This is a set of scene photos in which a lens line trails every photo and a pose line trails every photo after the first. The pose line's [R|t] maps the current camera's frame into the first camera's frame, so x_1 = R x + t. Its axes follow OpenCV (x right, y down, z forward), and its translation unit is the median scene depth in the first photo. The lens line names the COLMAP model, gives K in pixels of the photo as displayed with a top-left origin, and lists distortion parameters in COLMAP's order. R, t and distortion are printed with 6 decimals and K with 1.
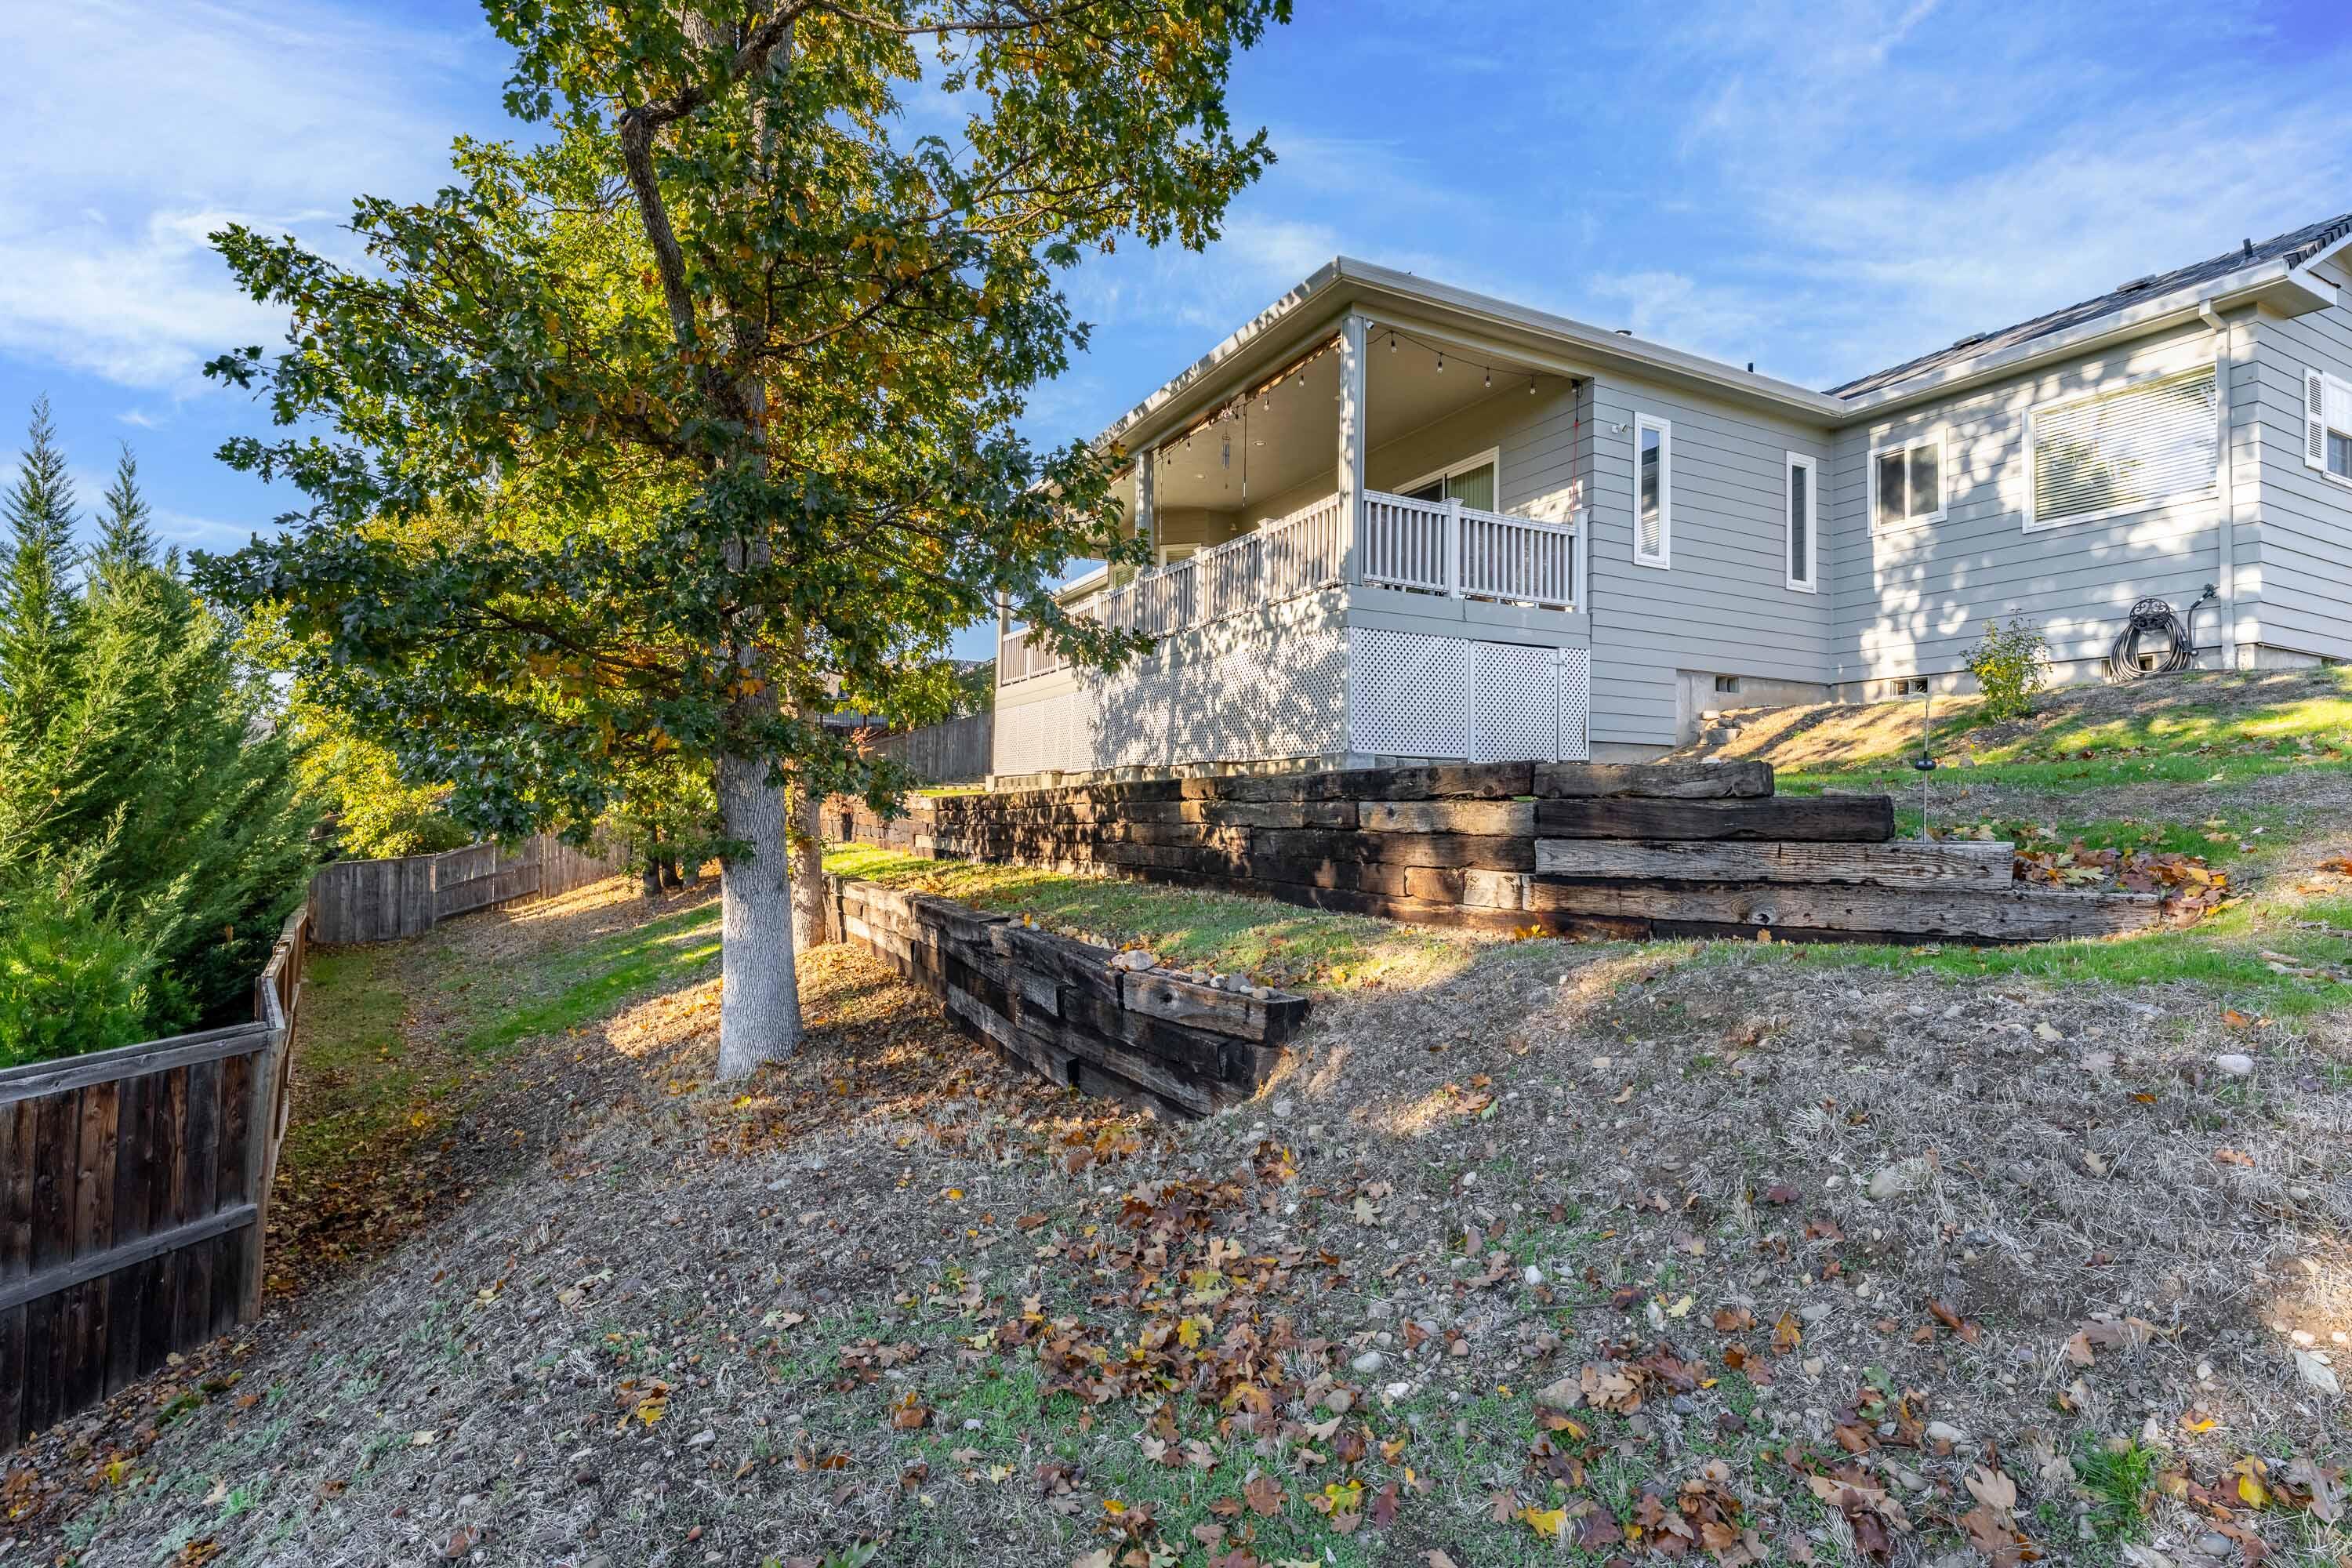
lens RADIAL K [[1107.5, 0, 1172.0], [0, 1107.5, 779.9], [0, 0, 1]] dist [0.001383, 0.000964]
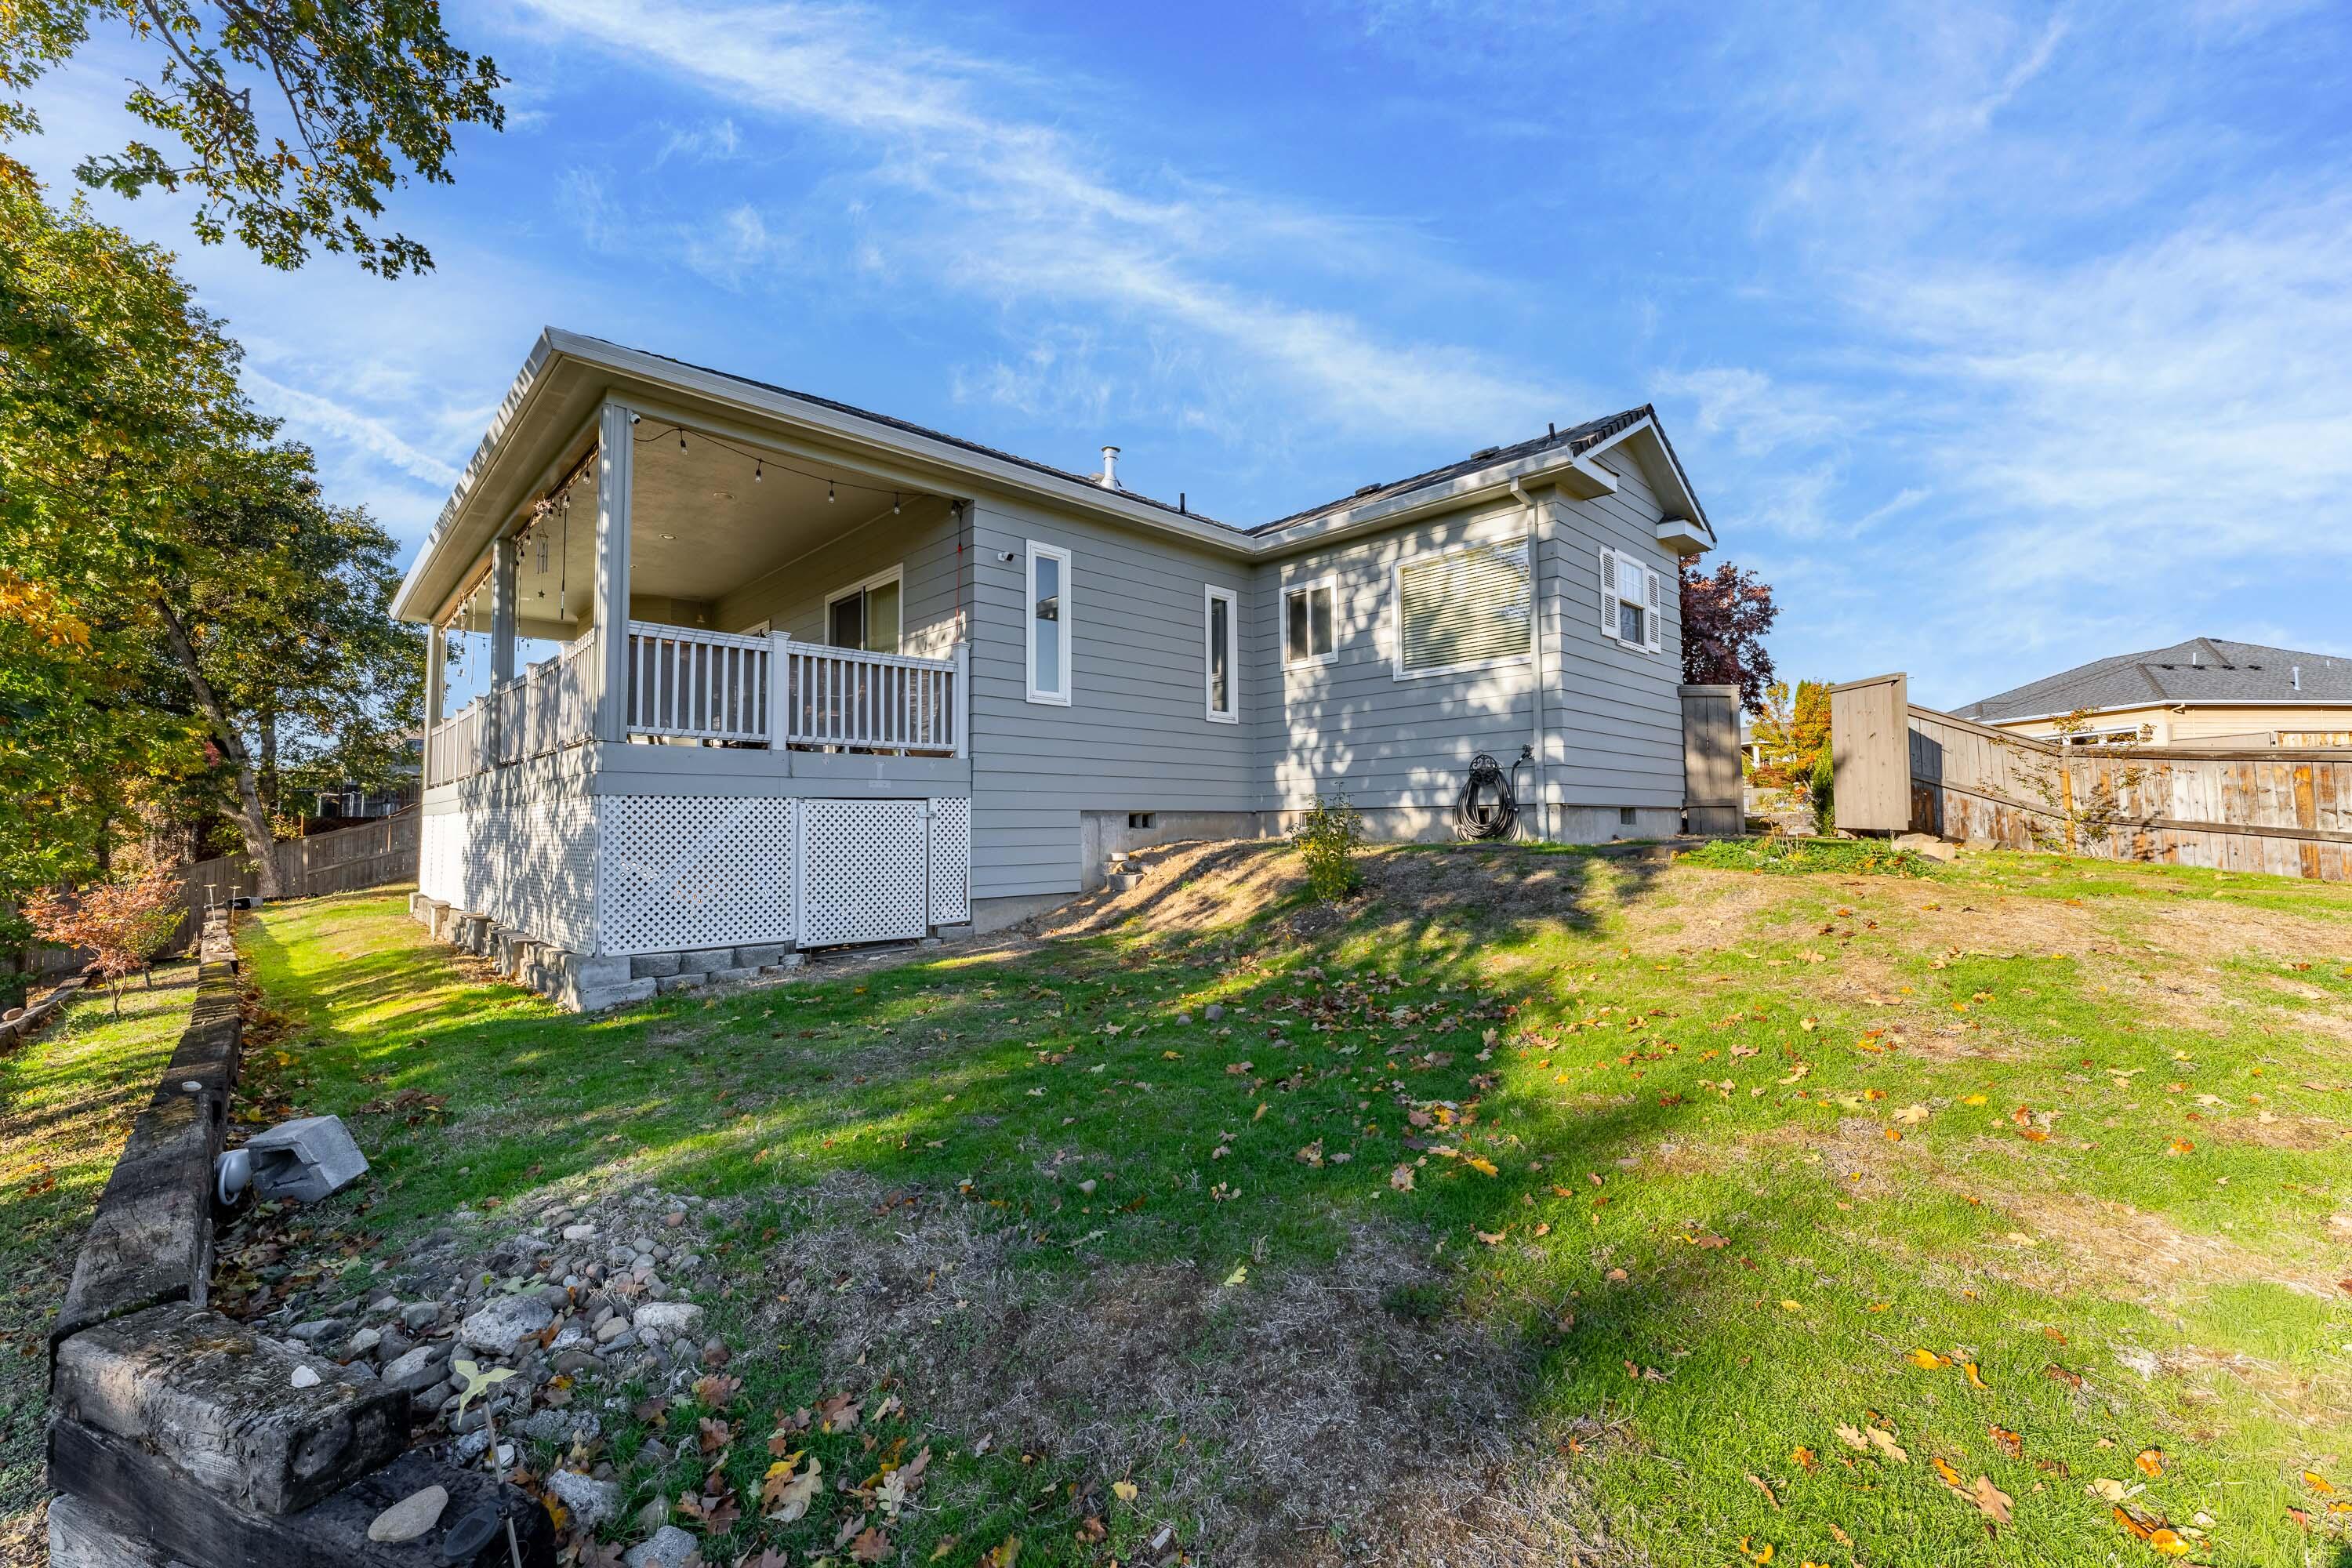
lens RADIAL K [[949.8, 0, 1176.1], [0, 949.8, 786.4], [0, 0, 1]] dist [-0.002578, -0.000319]
pose [[0.958724, -0.007302, 0.284246, 0.313538], [0.011955, 0.999821, -0.014636, -0.111977], [-0.284088, 0.017430, 0.958640, 0.201486]]
